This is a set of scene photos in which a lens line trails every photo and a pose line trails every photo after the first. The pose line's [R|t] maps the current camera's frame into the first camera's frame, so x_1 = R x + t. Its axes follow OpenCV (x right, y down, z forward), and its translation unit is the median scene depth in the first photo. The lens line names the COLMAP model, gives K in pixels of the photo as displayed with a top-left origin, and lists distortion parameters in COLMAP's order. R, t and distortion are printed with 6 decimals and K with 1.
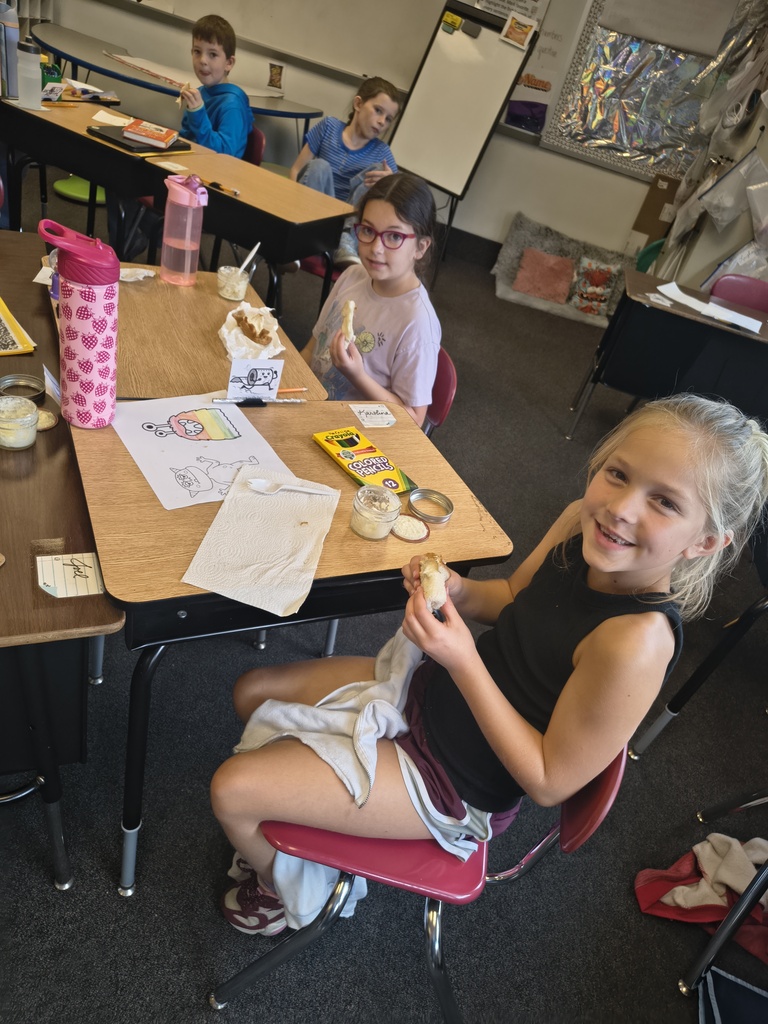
lens RADIAL K [[725.2, 0, 390.9], [0, 725.2, 512.2], [0, 0, 1]] dist [0.004289, -0.001988]
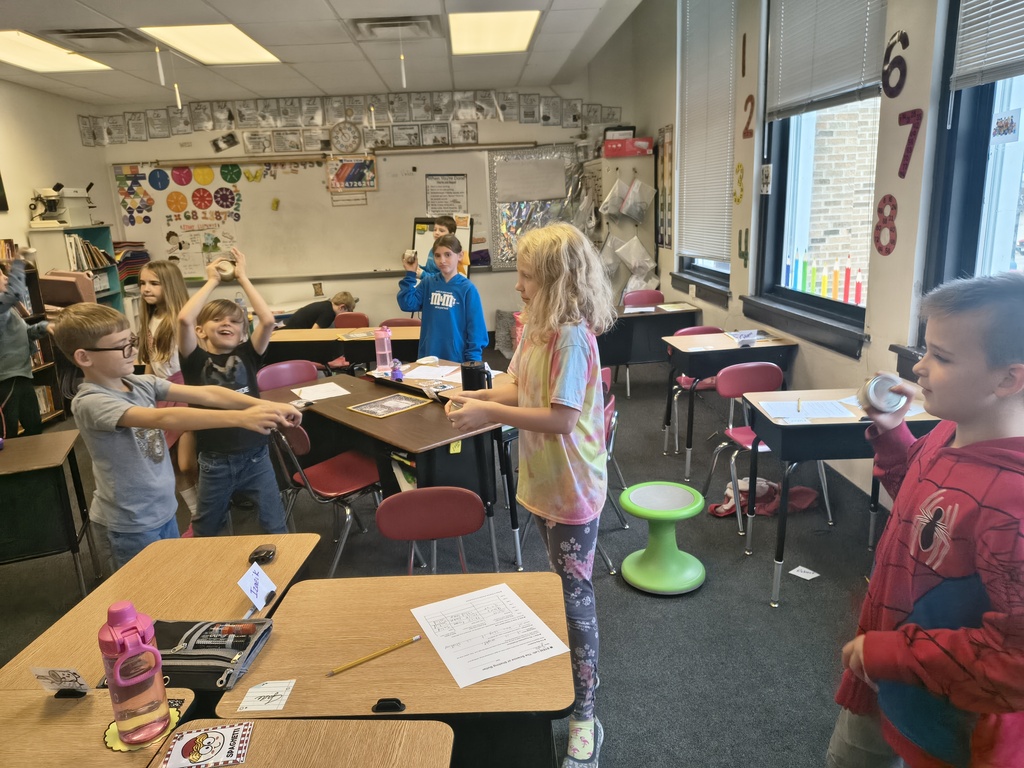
lens RADIAL K [[725.2, 0, 512.0], [0, 725.2, 384.0], [0, 0, 1]] dist [0.004289, -0.001988]
pose [[0.903767, -0.364381, 0.224571, -0.244310], [0.416812, 0.868533, -0.268176, 0.196194], [-0.097329, 0.335973, 0.936829, -0.508992]]
